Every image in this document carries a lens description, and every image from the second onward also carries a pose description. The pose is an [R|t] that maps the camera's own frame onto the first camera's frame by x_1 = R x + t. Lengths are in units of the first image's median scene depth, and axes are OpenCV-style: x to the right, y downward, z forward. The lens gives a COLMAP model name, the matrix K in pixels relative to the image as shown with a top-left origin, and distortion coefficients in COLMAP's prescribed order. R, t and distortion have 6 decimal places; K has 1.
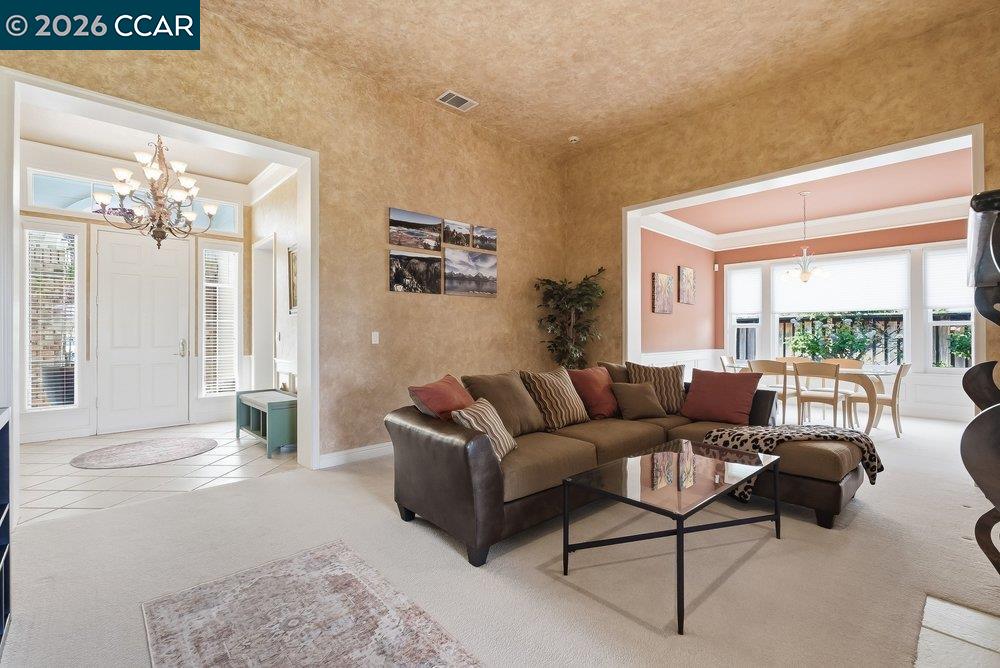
lens RADIAL K [[445.3, 0, 500.0], [0, 445.3, 334.0], [0, 0, 1]] dist [-0.000529, -0.000055]
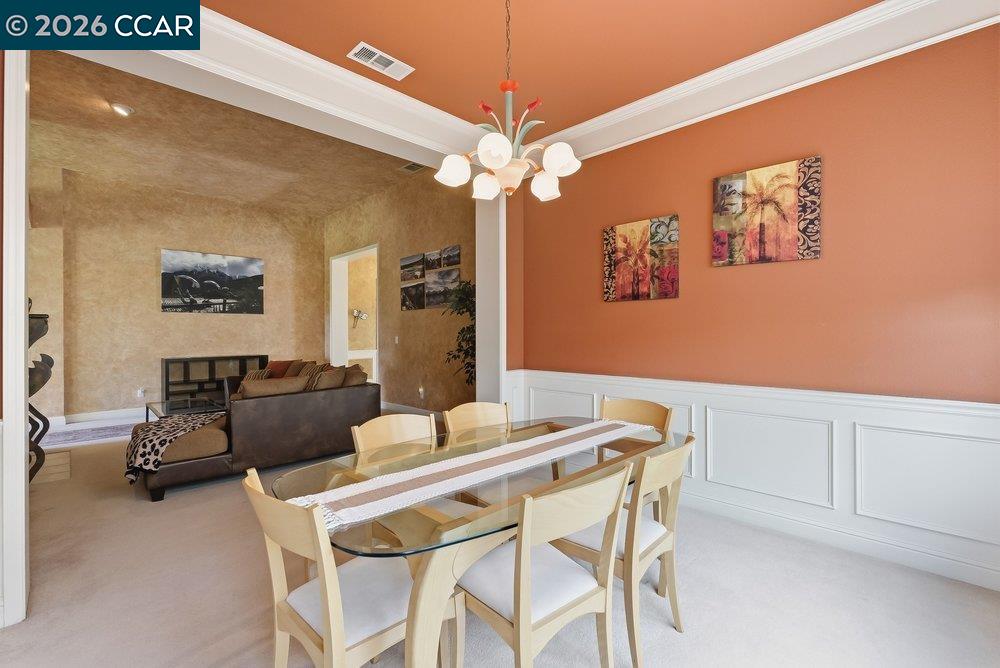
lens RADIAL K [[445.3, 0, 500.0], [0, 445.3, 334.0], [0, 0, 1]] dist [-0.000529, -0.000055]
pose [[0.036190, -0.000059, -0.999345, 1.255638], [0.002840, 0.999996, 0.000044, -0.011147], [0.999341, -0.002839, 0.036190, 1.192252]]
